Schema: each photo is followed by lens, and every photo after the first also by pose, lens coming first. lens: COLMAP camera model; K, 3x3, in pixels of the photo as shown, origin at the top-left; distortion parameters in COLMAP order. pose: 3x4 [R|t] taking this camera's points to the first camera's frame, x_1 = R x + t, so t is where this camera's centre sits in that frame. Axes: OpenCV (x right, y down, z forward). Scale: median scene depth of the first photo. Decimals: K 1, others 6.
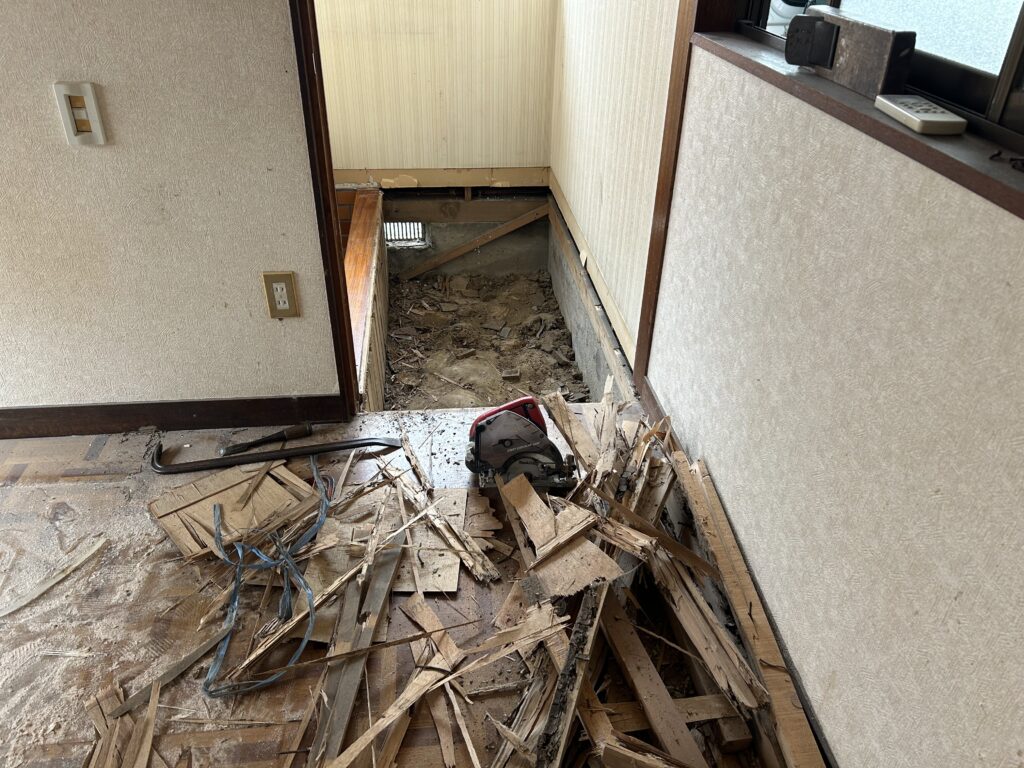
lens RADIAL K [[771.9, 0, 513.0], [0, 771.9, 387.4], [0, 0, 1]] dist [0.019301, -0.016504]
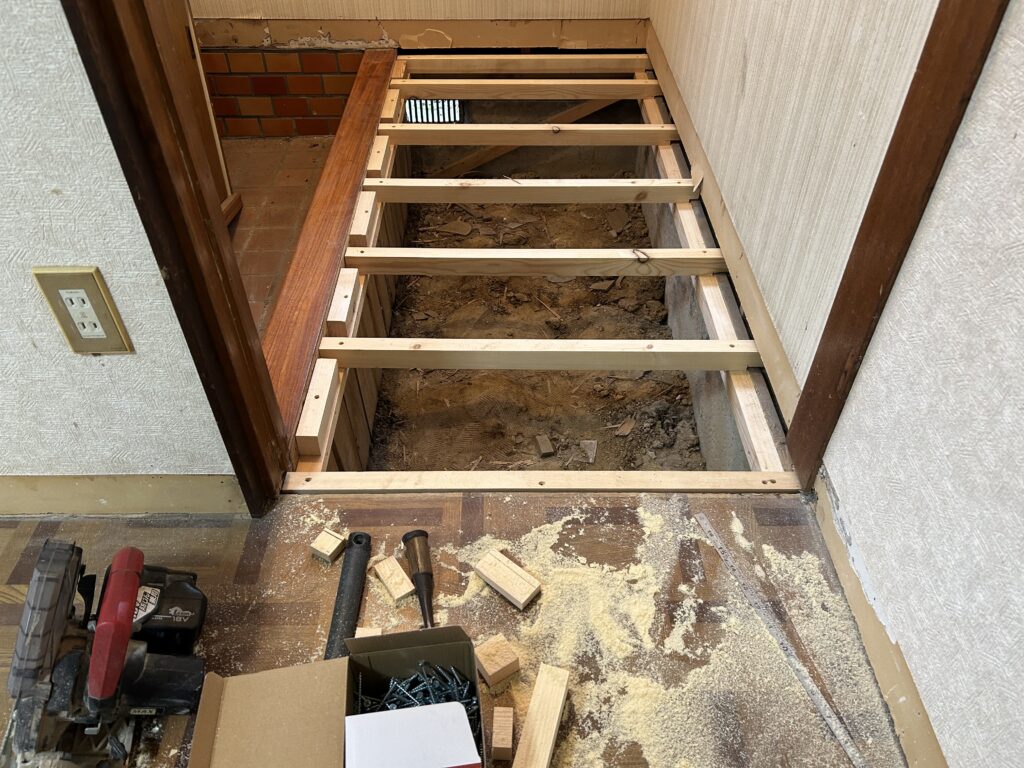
lens RADIAL K [[771.9, 0, 509.9], [0, 771.9, 378.8], [0, 0, 1]] dist [0.019301, -0.016504]
pose [[0.994510, 0.052308, -0.090628, 0.010169], [-0.036334, 0.984826, 0.169697, -0.161443], [0.098130, -0.165473, 0.981320, 0.516629]]
